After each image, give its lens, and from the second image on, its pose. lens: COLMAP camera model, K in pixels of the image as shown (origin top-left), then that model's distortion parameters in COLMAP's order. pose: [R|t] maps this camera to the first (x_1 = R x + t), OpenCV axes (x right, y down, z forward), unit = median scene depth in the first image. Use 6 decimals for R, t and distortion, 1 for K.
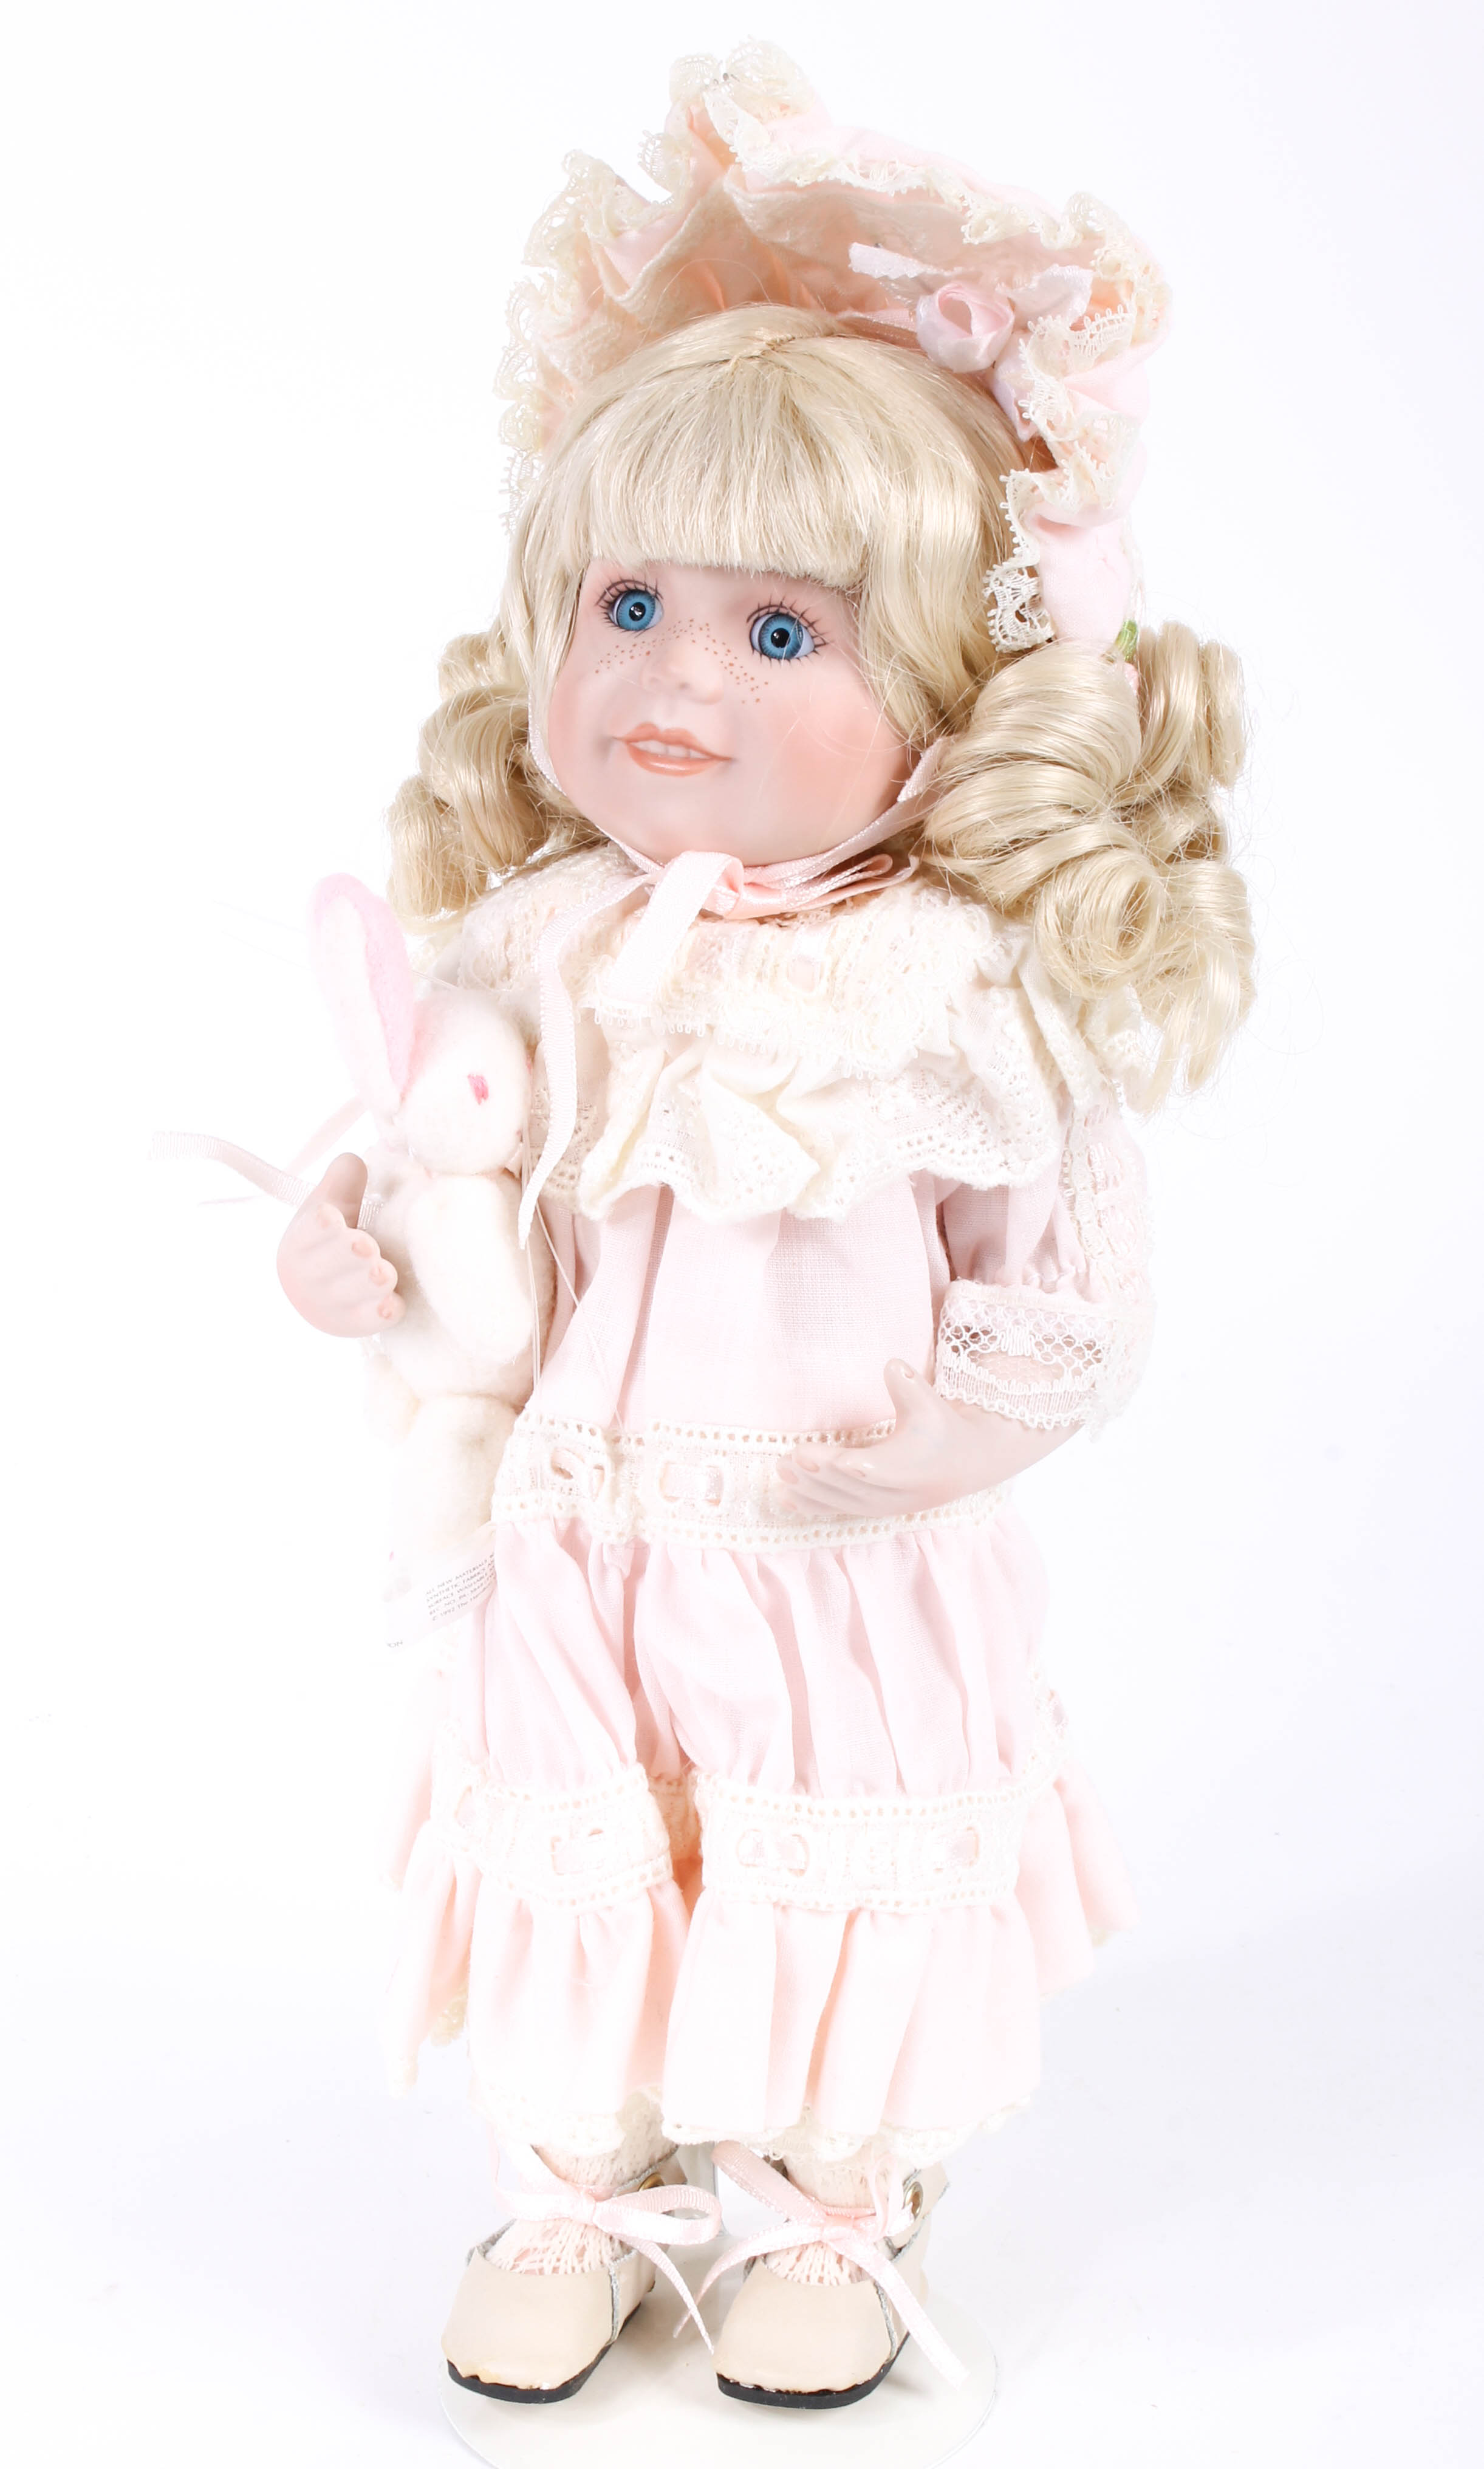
lens RADIAL K [[4637.3, 0, 742.0], [0, 4637.3, 1234.5], [0, 0, 1]] dist [-0.034012, -0.210295]
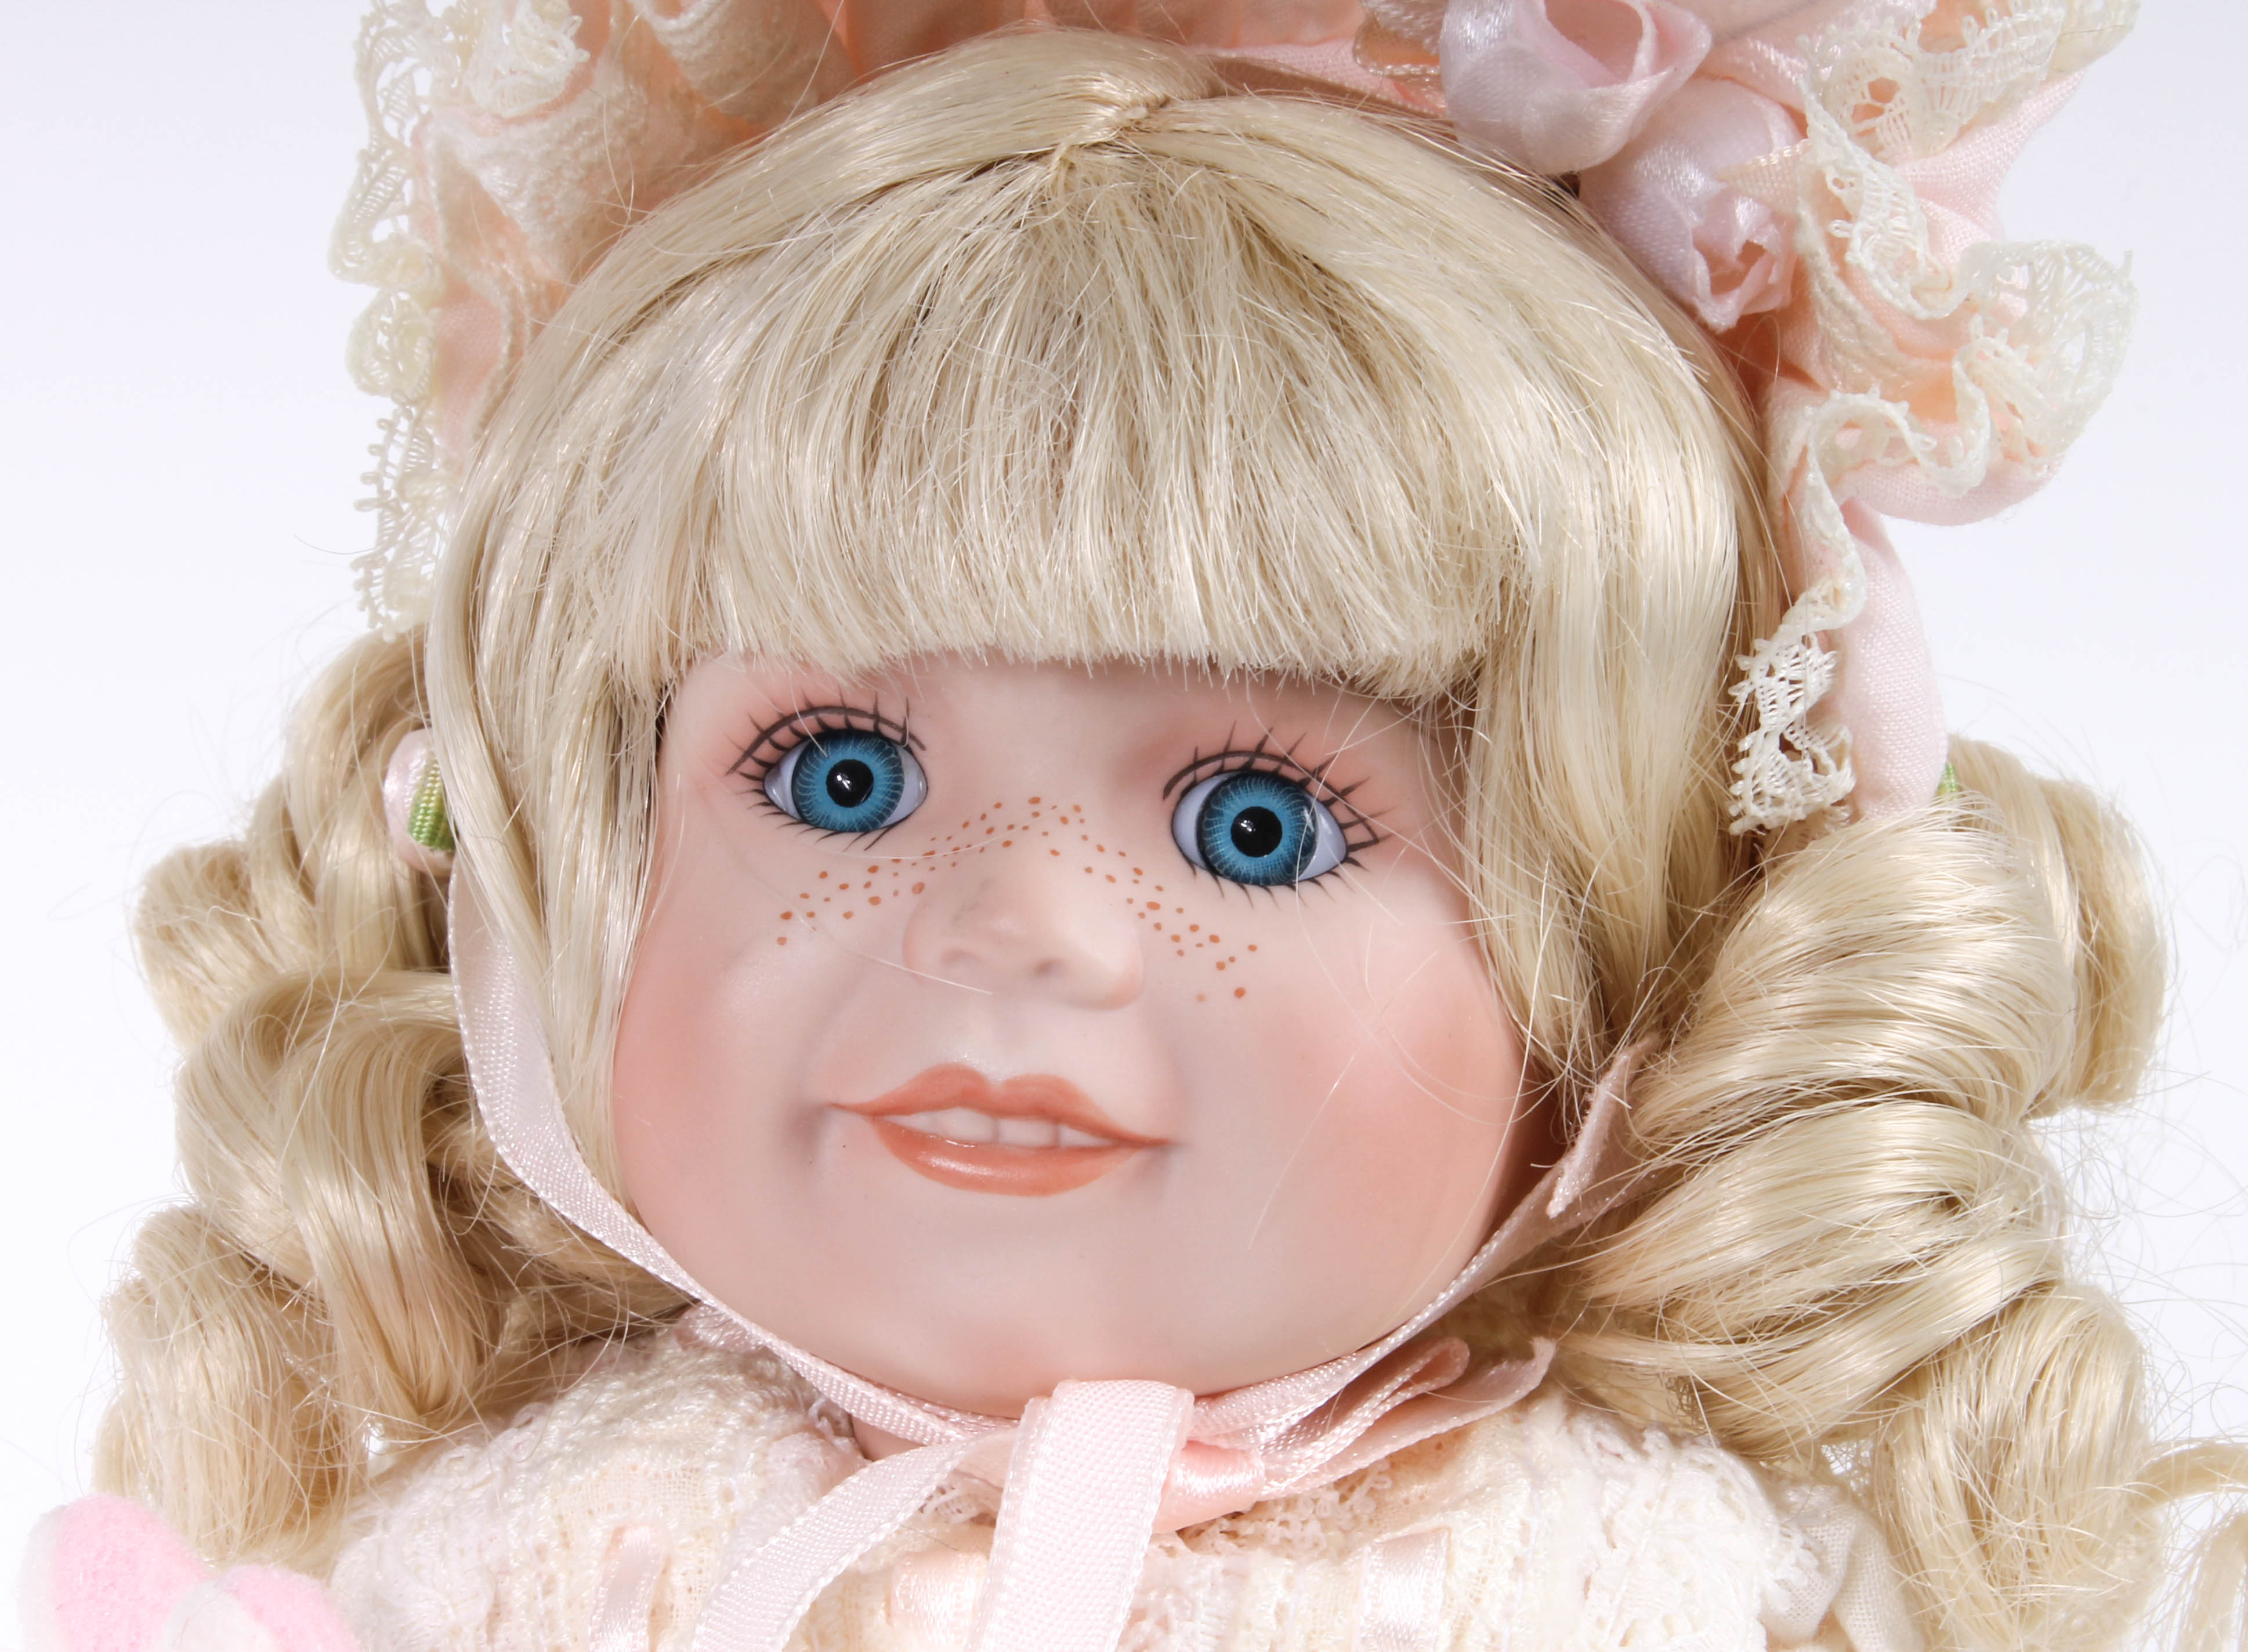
lens RADIAL K [[5784.7, 0, 1124.0], [0, 5784.7, 826.0], [0, 0, 1]] dist [0.007495, 0.537148]
pose [[0.950862, -0.055430, 0.304613, -0.152521], [0.087521, 0.991839, -0.092716, -0.082938], [-0.296987, 0.114820, 0.947953, 0.523923]]
